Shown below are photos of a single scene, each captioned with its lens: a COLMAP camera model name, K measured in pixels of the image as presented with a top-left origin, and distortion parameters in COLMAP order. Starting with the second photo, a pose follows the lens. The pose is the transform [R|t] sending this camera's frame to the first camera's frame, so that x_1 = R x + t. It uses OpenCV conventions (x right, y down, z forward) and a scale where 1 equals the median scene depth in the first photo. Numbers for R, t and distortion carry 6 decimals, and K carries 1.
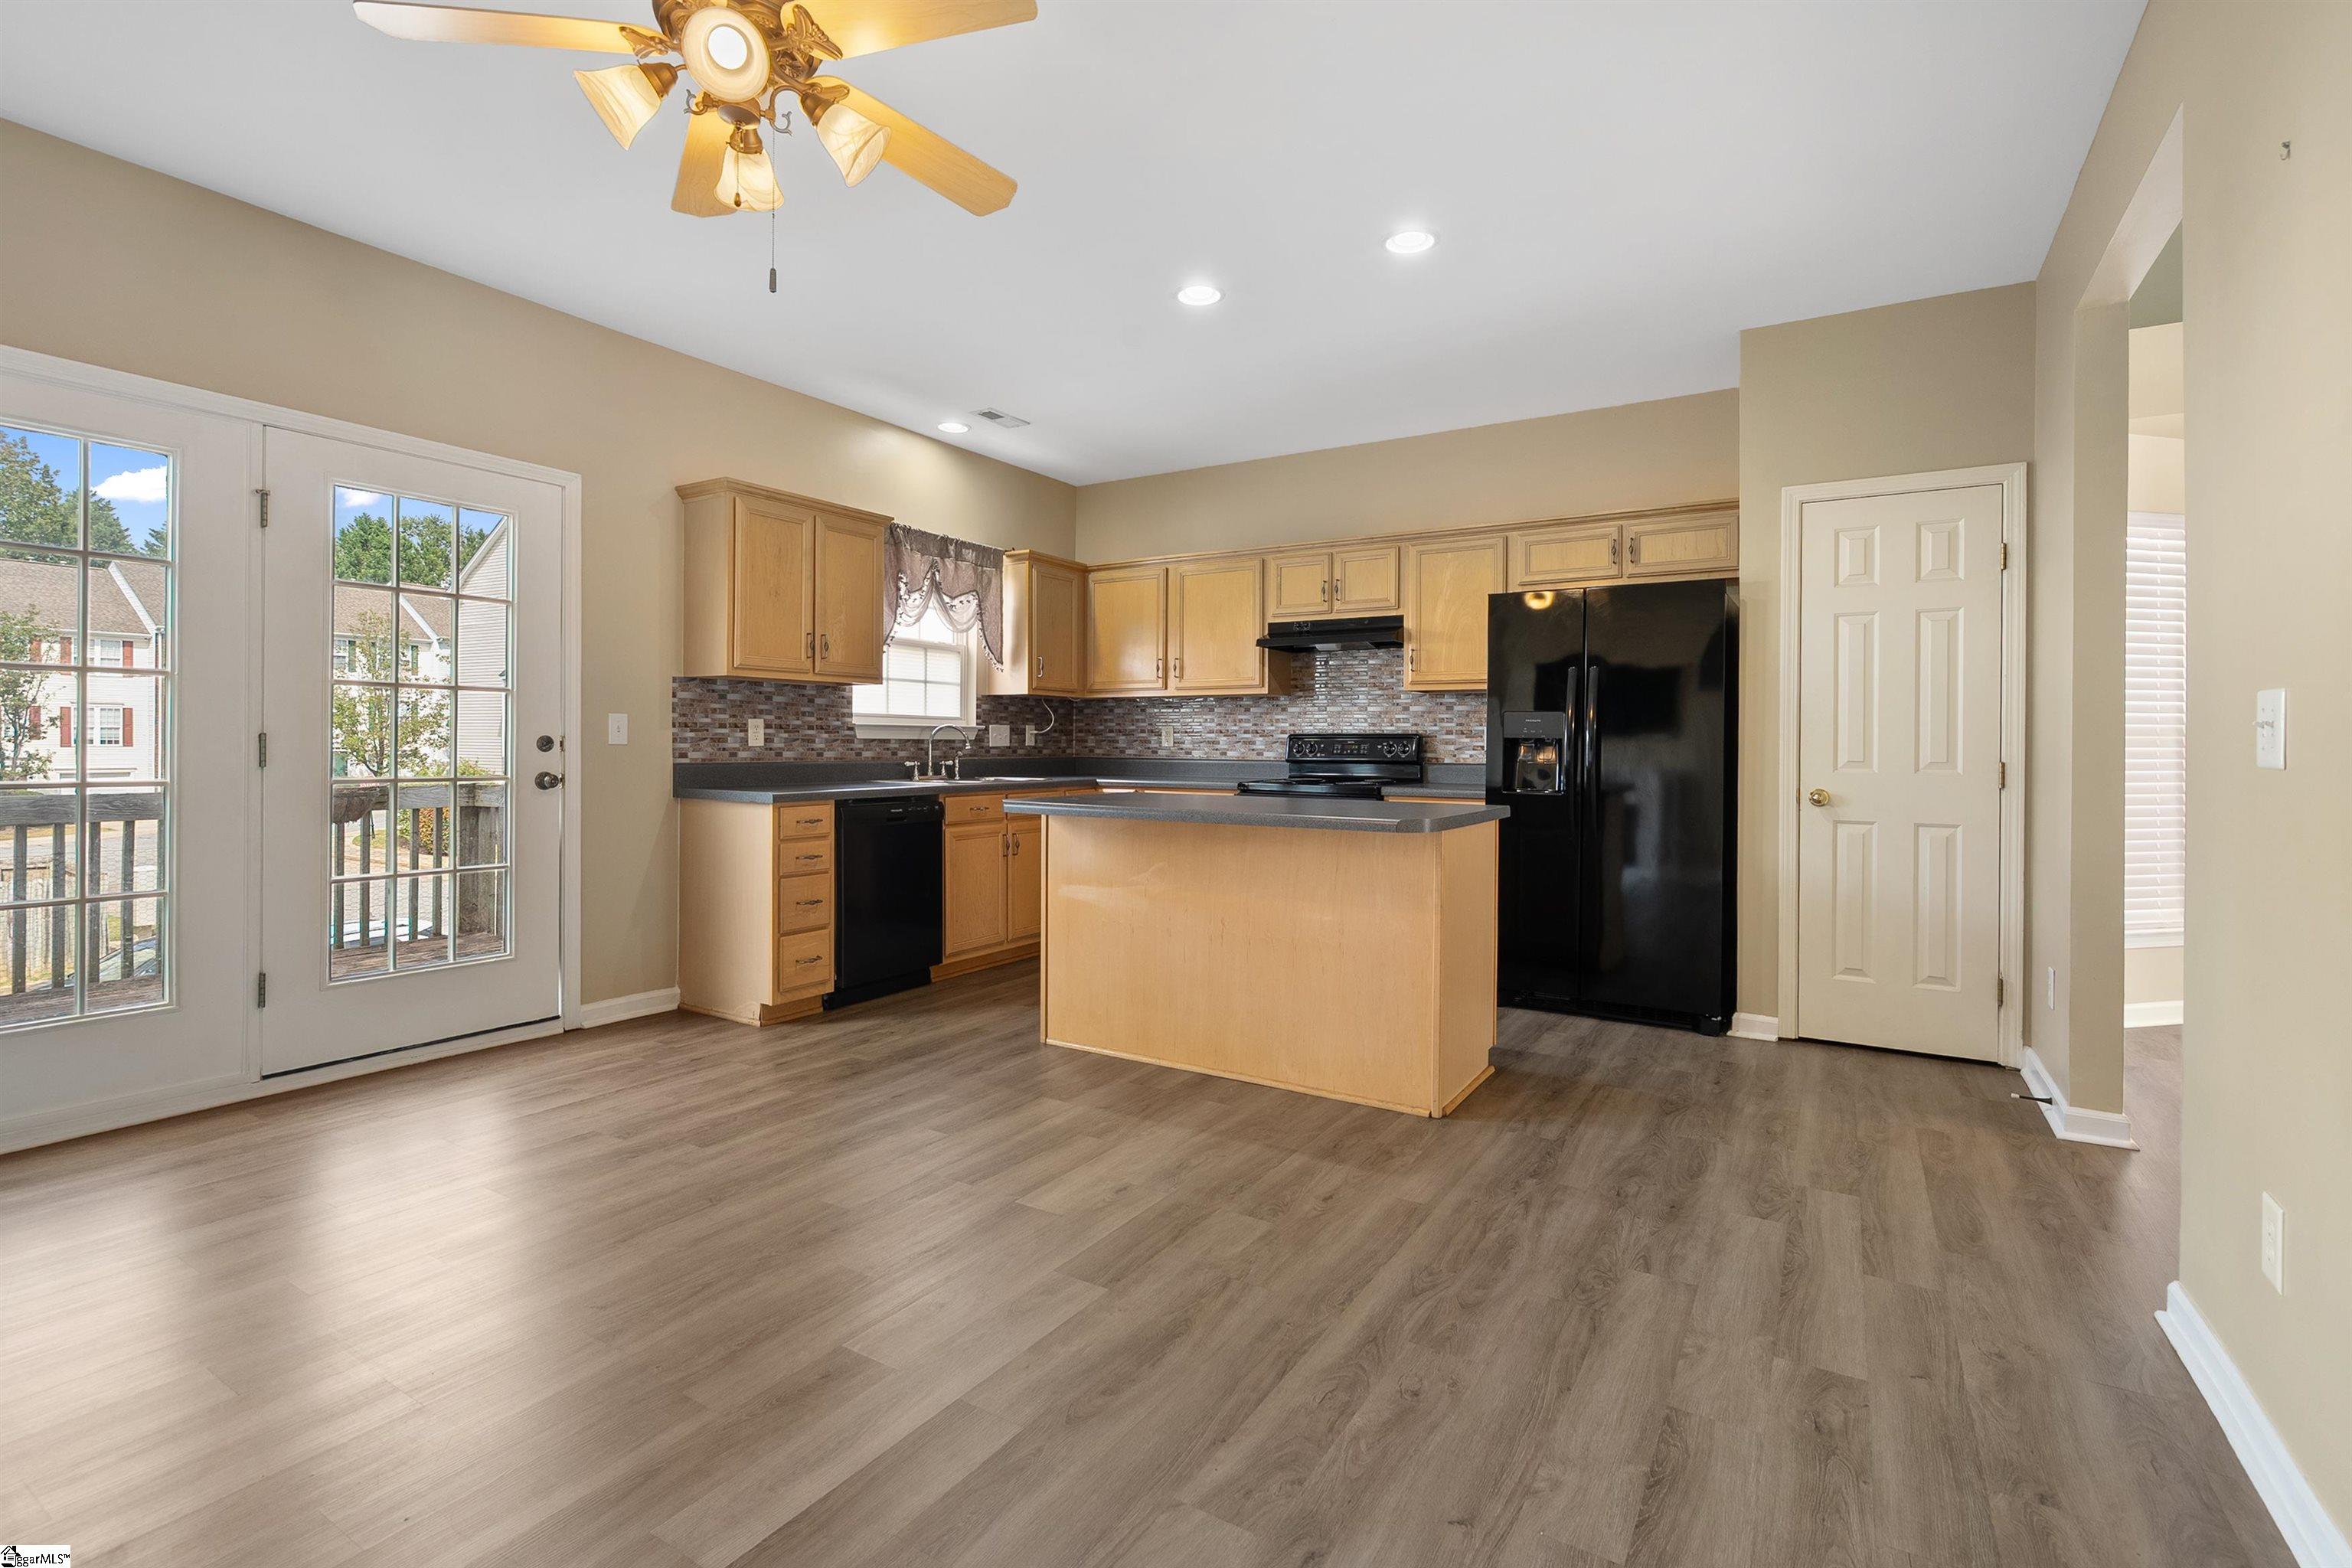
lens RADIAL K [[1056.9, 0, 1185.9], [0, 1056.9, 757.9], [0, 0, 1]] dist [-0.007081, 0.002729]
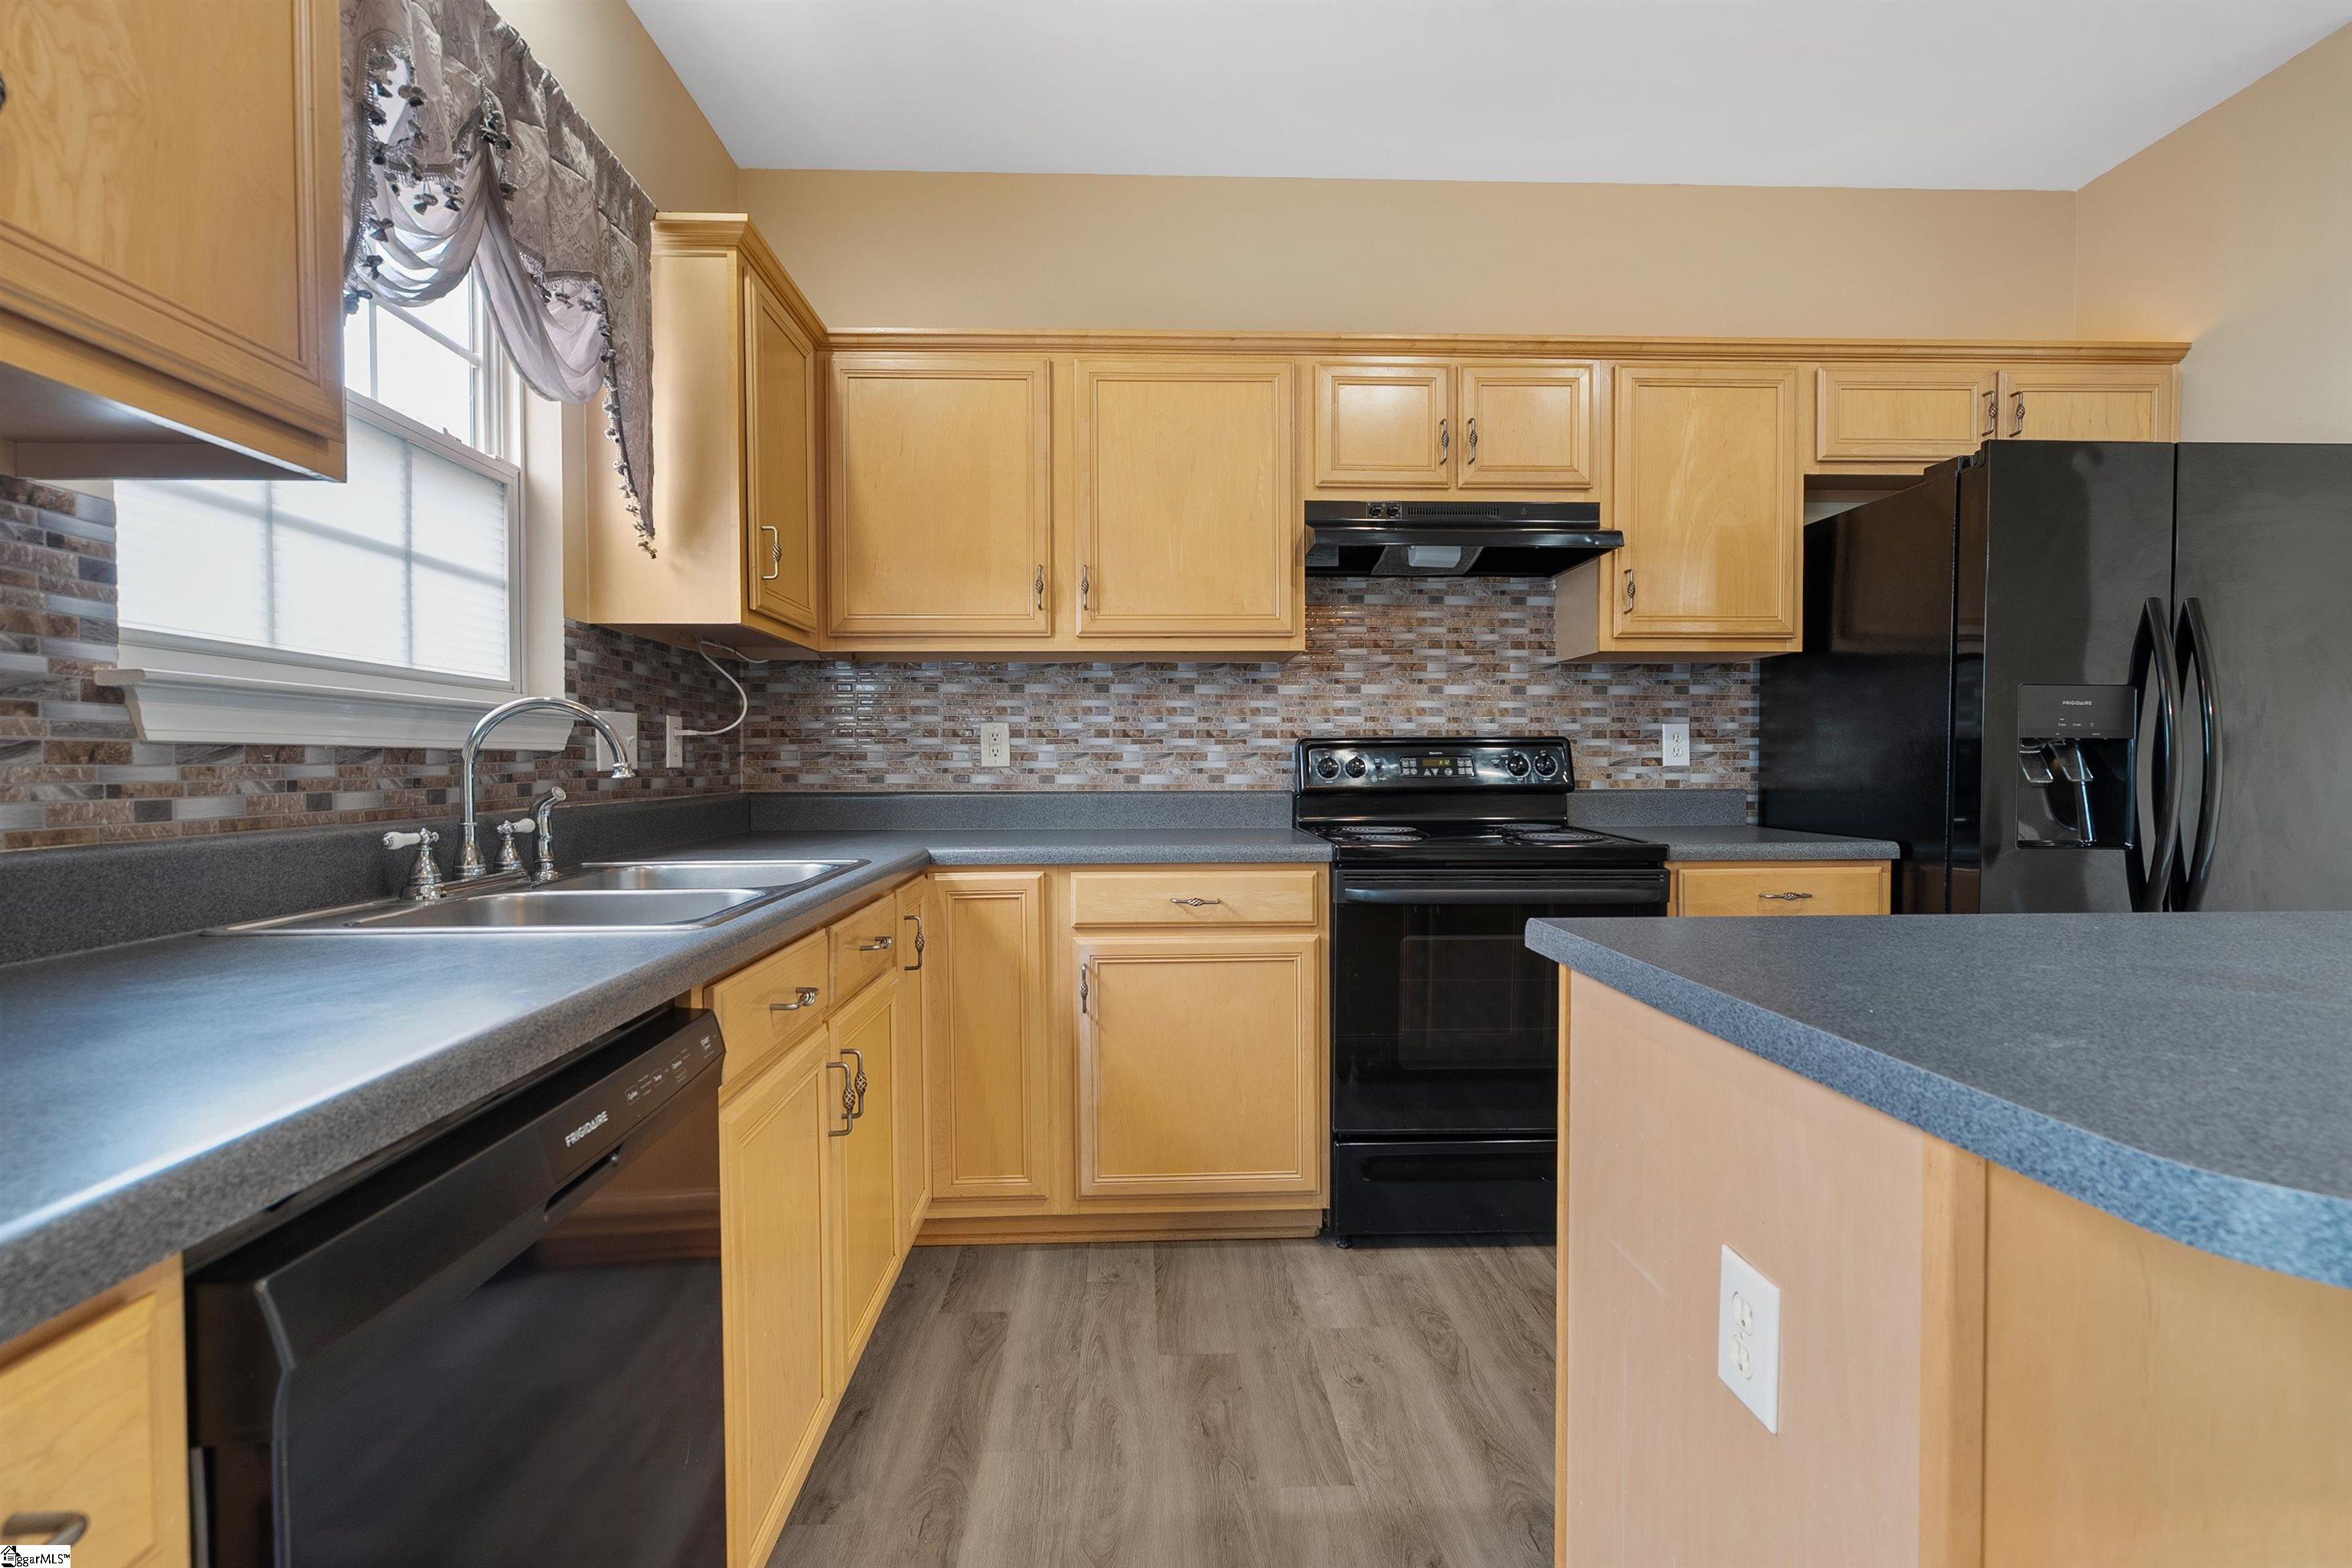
lens RADIAL K [[1056.9, 0, 1177.5], [0, 1056.9, 782.5], [0, 0, 1]] dist [-0.007081, 0.002729]
pose [[0.834858, -0.018811, 0.550144, -0.270603], [0.016418, 0.999822, 0.009271, -0.008639], [-0.550220, 0.001293, 0.835019, 0.746567]]
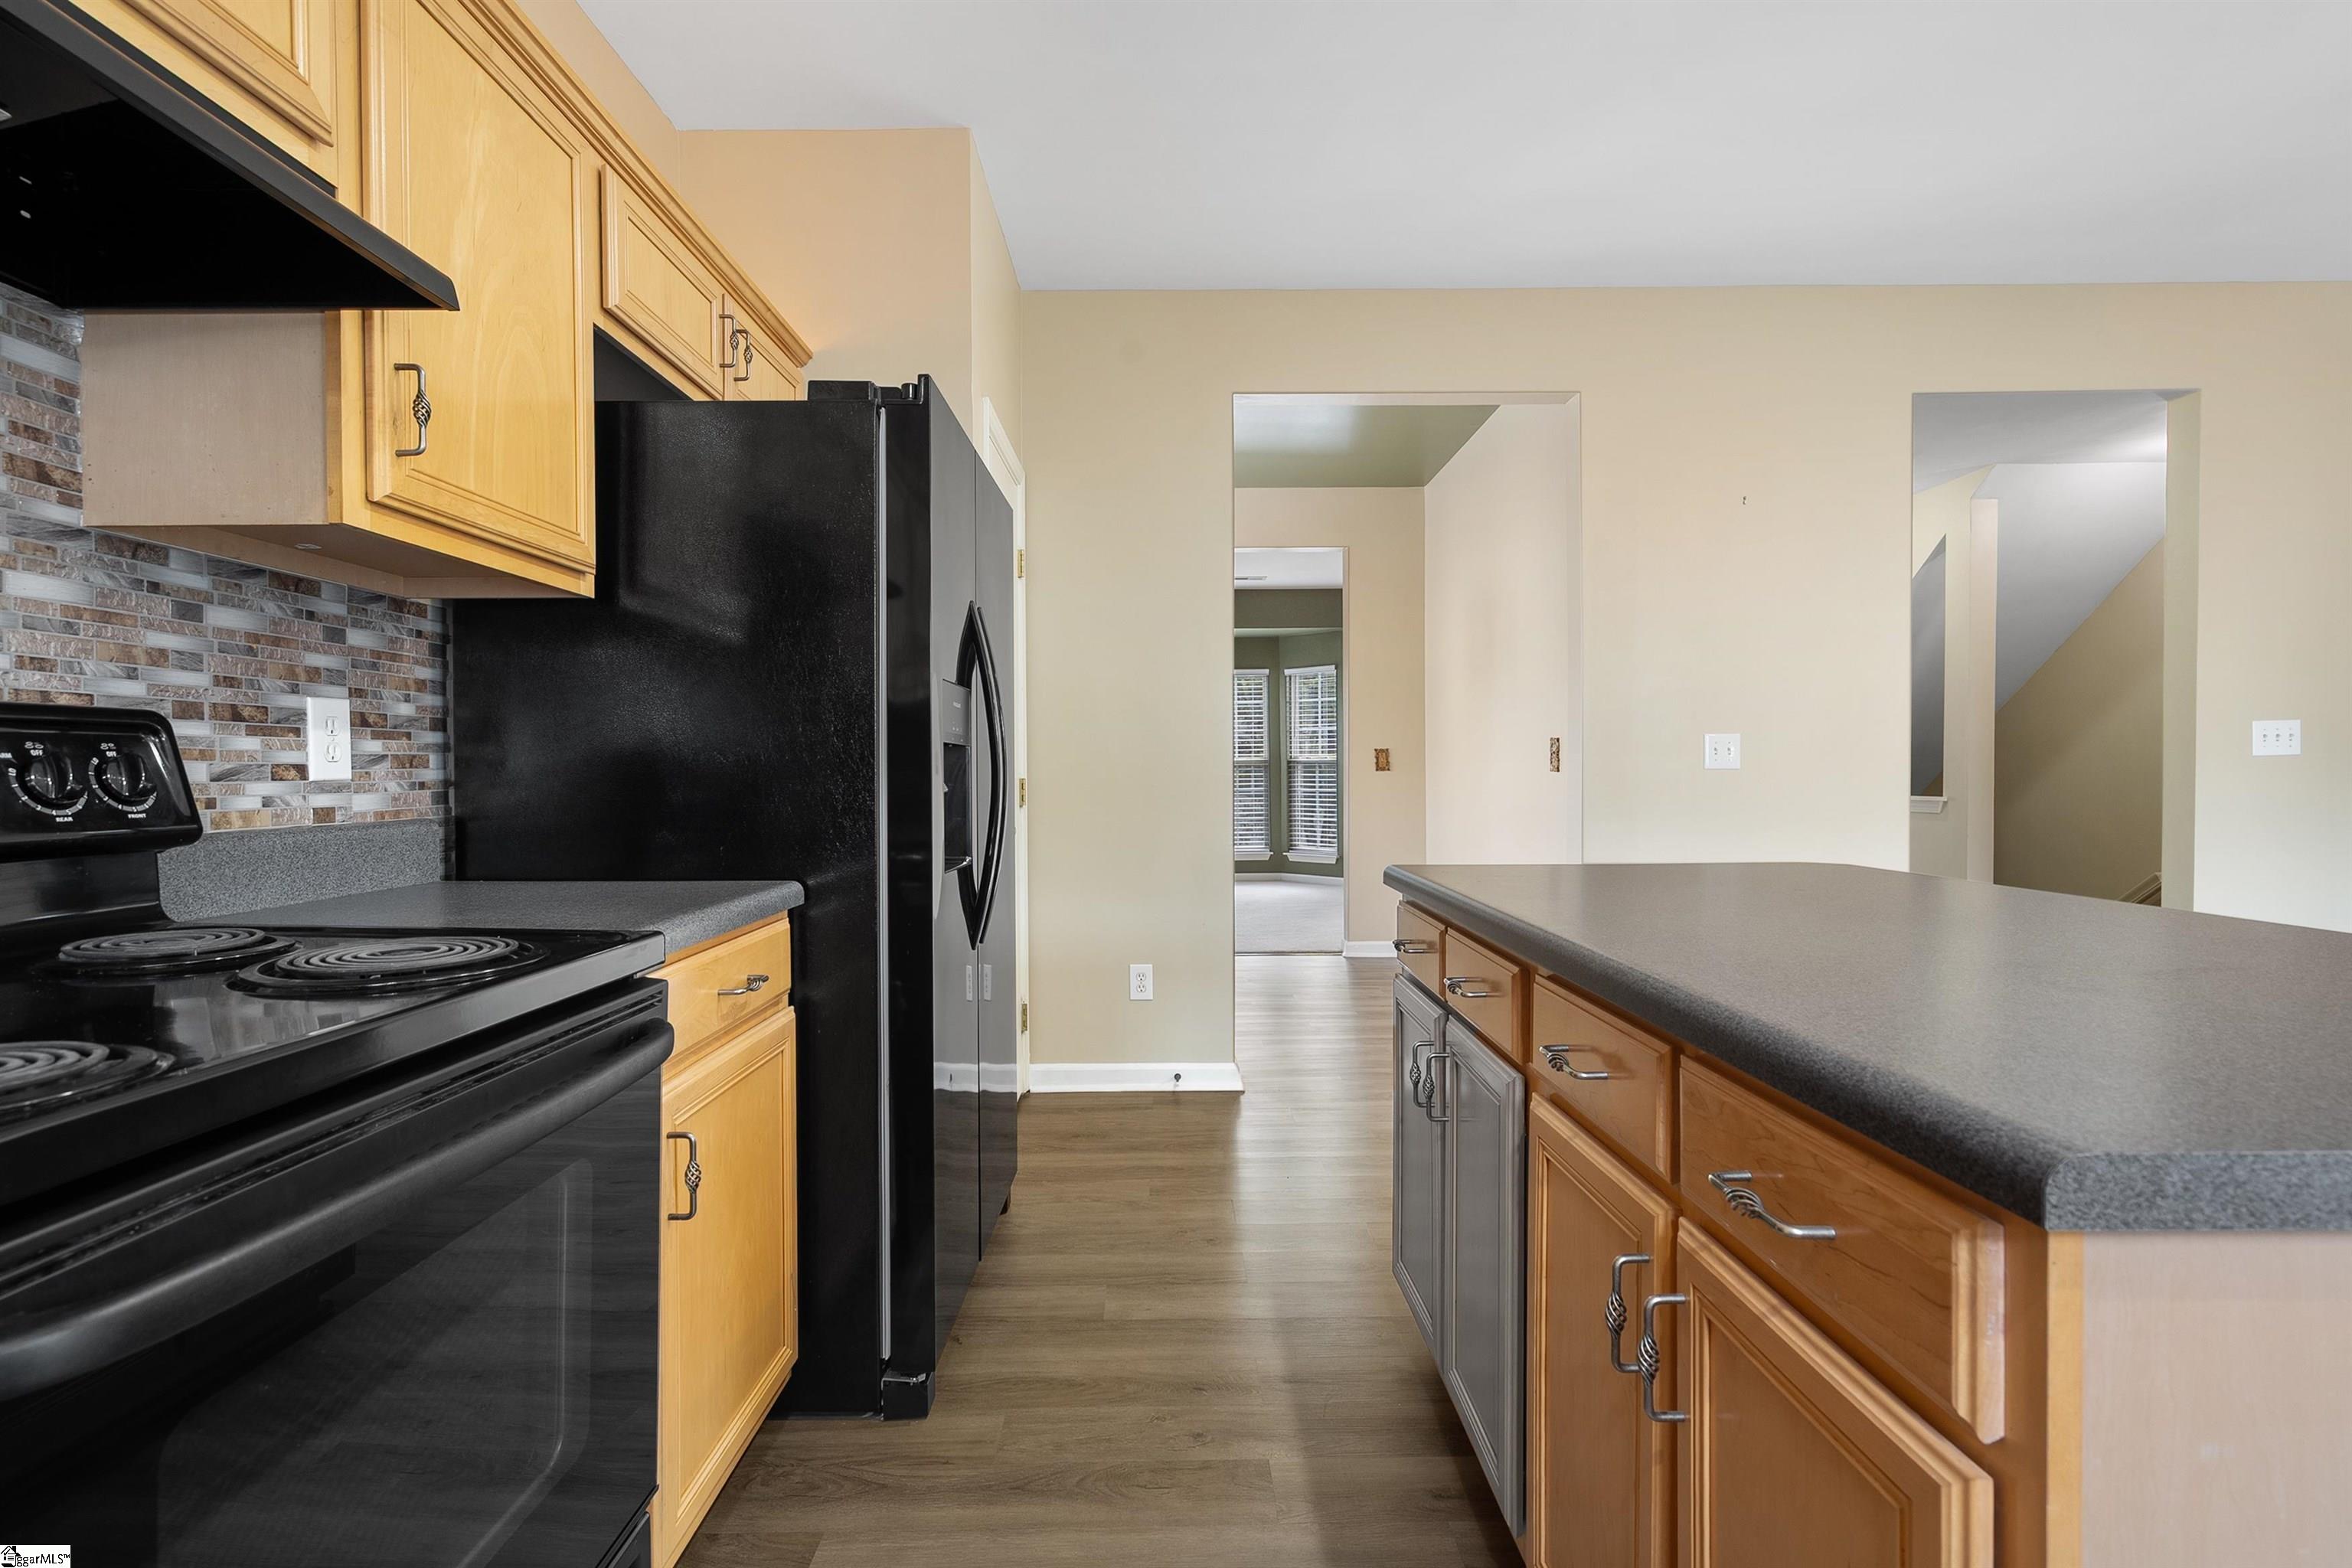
lens RADIAL K [[1056.9, 0, 1170.1], [0, 1056.9, 781.0], [0, 0, 1]] dist [-0.007081, 0.002729]
pose [[-0.526061, -0.013678, 0.850337, -0.089796], [0.013939, 0.999598, 0.024702, -0.011953], [-0.850333, 0.024848, -0.525659, 1.056630]]
